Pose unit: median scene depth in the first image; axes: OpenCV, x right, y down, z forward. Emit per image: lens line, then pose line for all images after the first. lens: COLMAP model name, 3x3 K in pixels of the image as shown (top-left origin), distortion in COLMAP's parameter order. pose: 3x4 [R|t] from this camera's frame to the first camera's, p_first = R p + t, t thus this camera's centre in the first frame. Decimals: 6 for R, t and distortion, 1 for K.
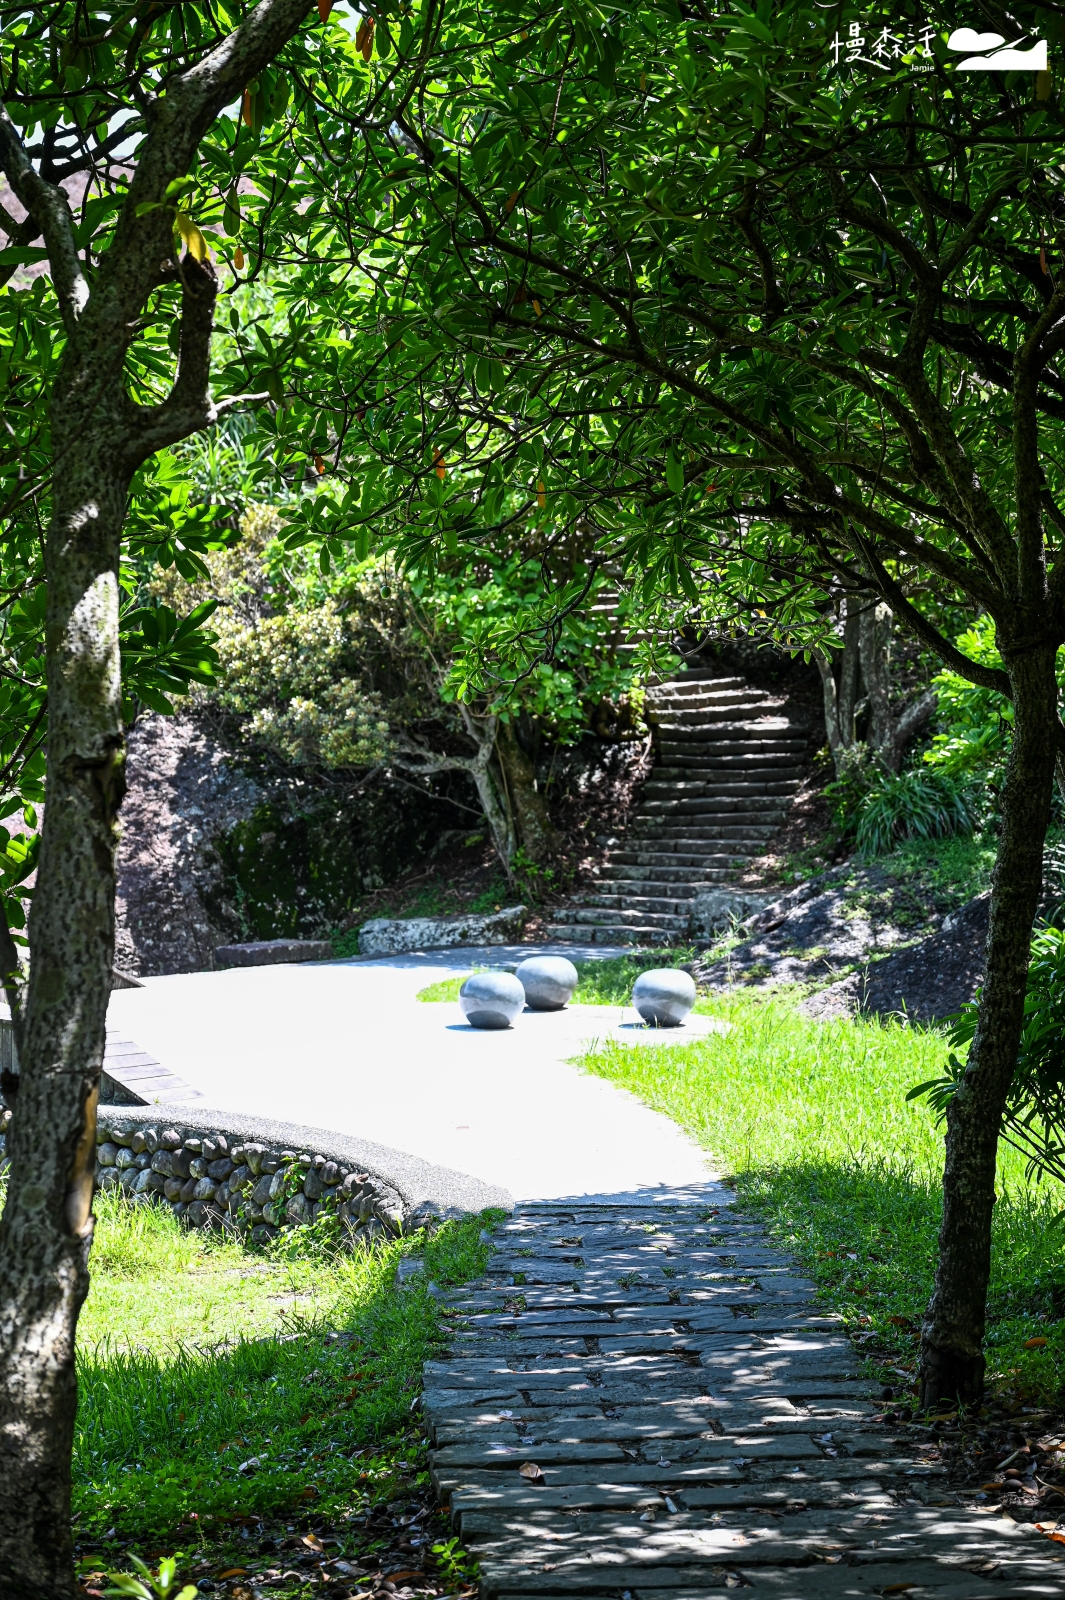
lens RADIAL K [[3383.8, 0, 532.5], [0, 3383.8, 800.0], [0, 0, 1]] dist [0.001137, 0.020001]
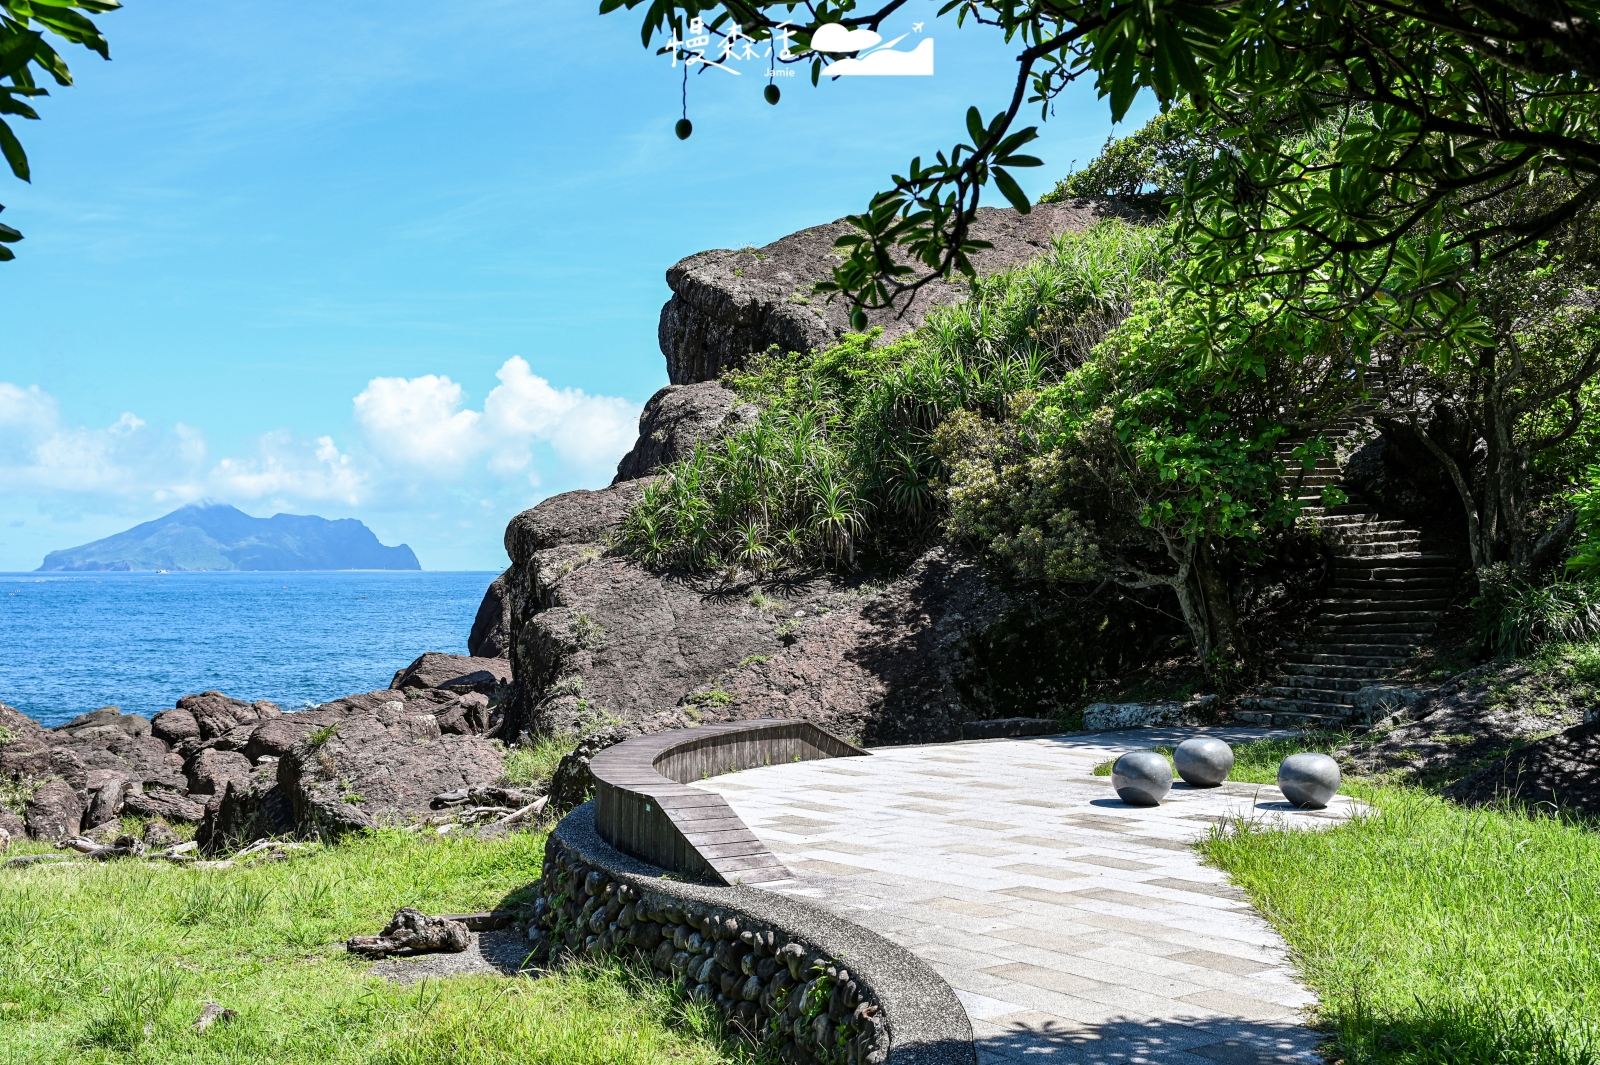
lens RADIAL K [[1986.9, 0, 800.0], [0, 1986.9, 532.5], [0, 0, 1]] dist [0.011069, 0.018605]
pose [[0.971378, -0.002034, -0.237530, 0.023171], [-0.010135, 0.998698, -0.049999, 0.010097], [0.237322, 0.050975, 0.970093, 0.256737]]
